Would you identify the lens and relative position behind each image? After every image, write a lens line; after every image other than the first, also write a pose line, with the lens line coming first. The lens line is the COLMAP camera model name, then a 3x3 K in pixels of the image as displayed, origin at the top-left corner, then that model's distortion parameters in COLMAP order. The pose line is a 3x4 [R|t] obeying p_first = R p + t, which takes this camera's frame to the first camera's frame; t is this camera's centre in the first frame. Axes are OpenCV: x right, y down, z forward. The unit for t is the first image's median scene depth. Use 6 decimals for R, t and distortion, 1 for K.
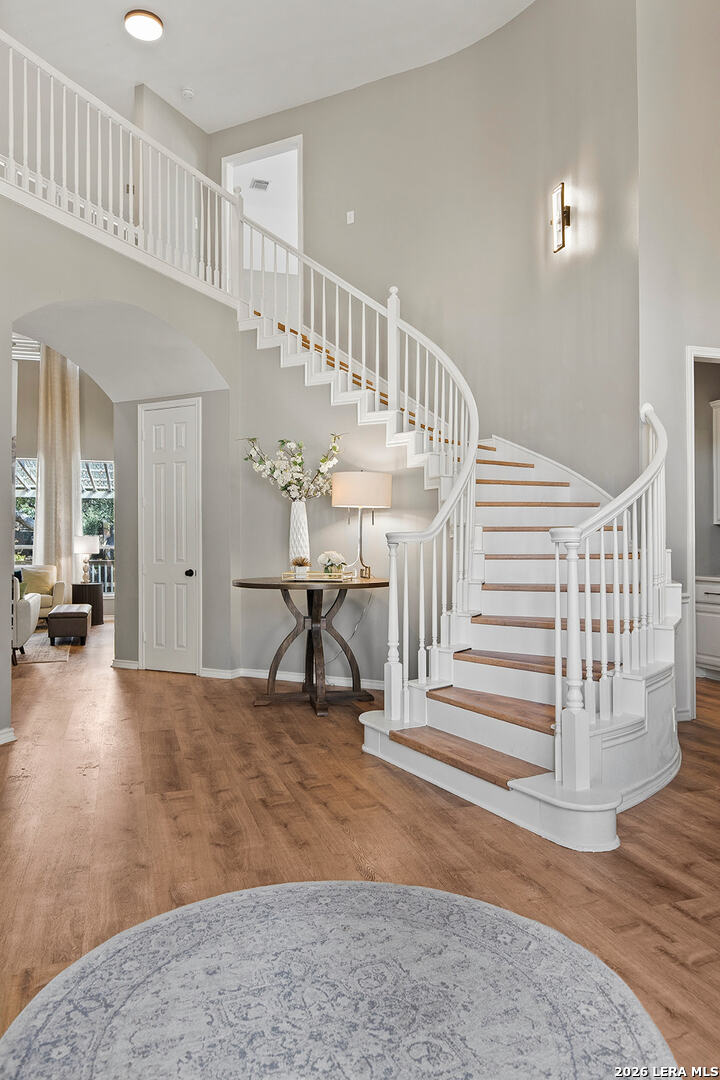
lens RADIAL K [[737.1, 0, 360.2], [0, 737.1, 541.9], [0, 0, 1]] dist [-0.006447, 0.001802]
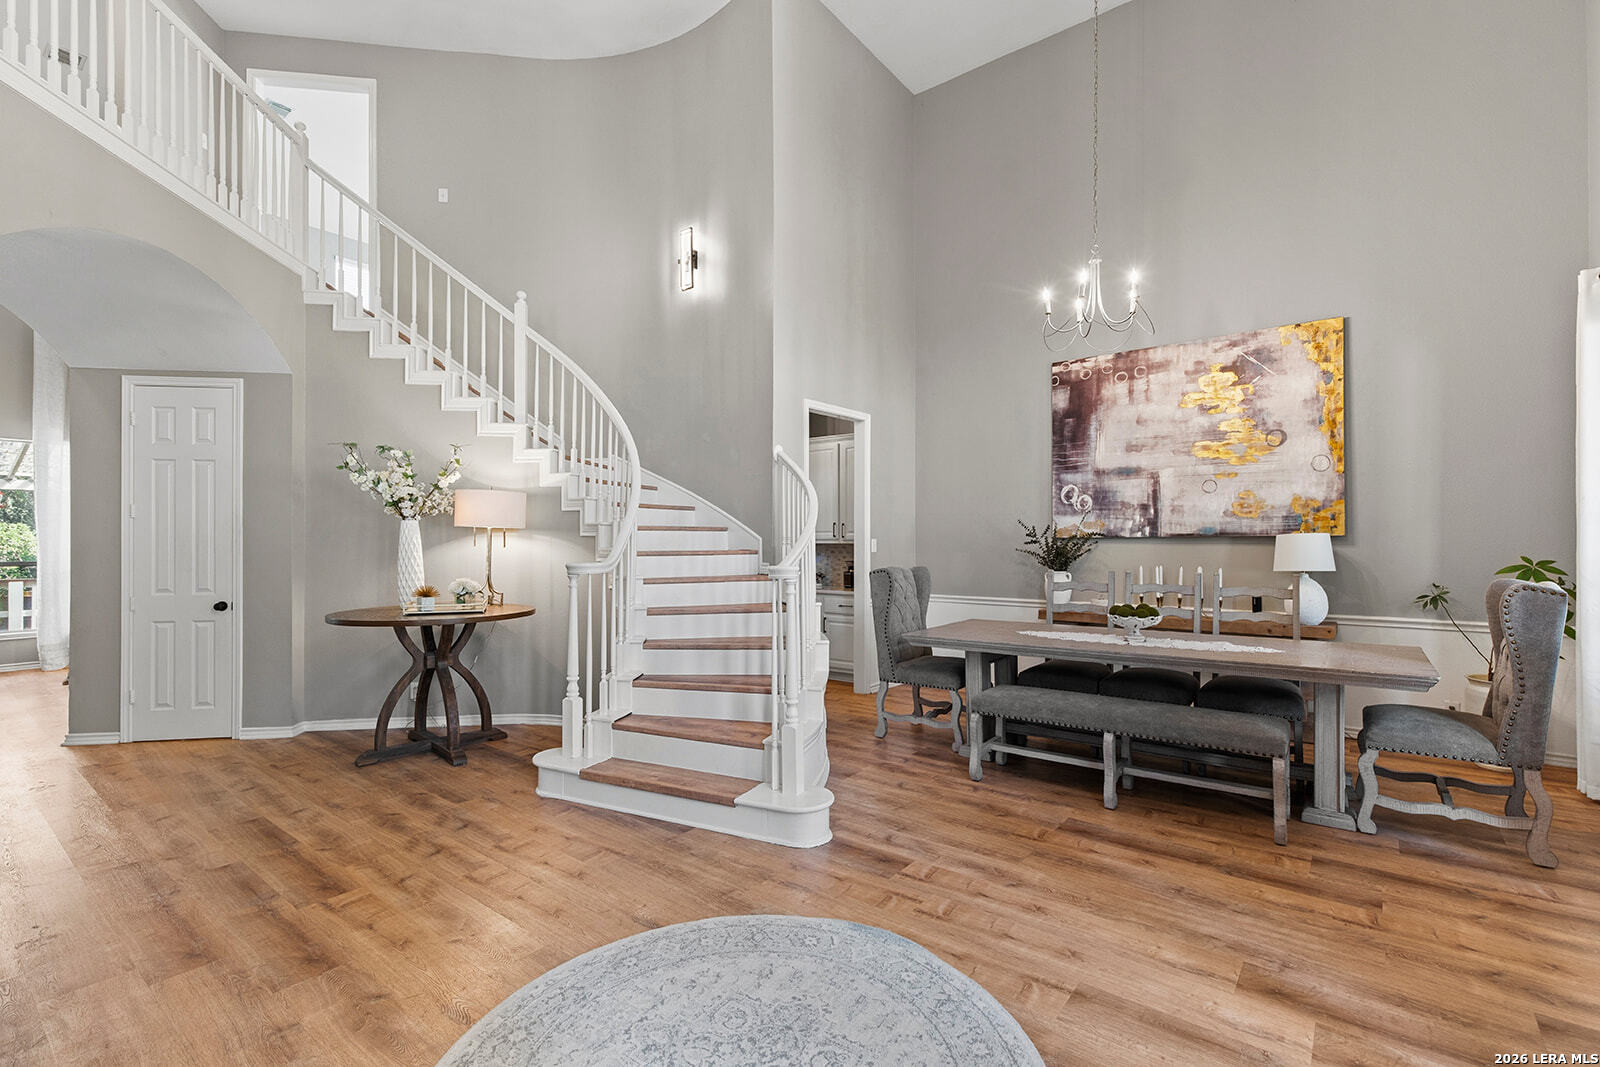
lens RADIAL K [[730.2, 0, 802.5], [0, 730.2, 535.0], [0, 0, 1]] dist [0.007816, -0.000890]
pose [[0.819085, 0.004707, 0.573652, -0.211936], [-0.004162, 0.999989, -0.002262, -0.039600], [-0.573657, -0.000535, 0.819096, 0.035863]]
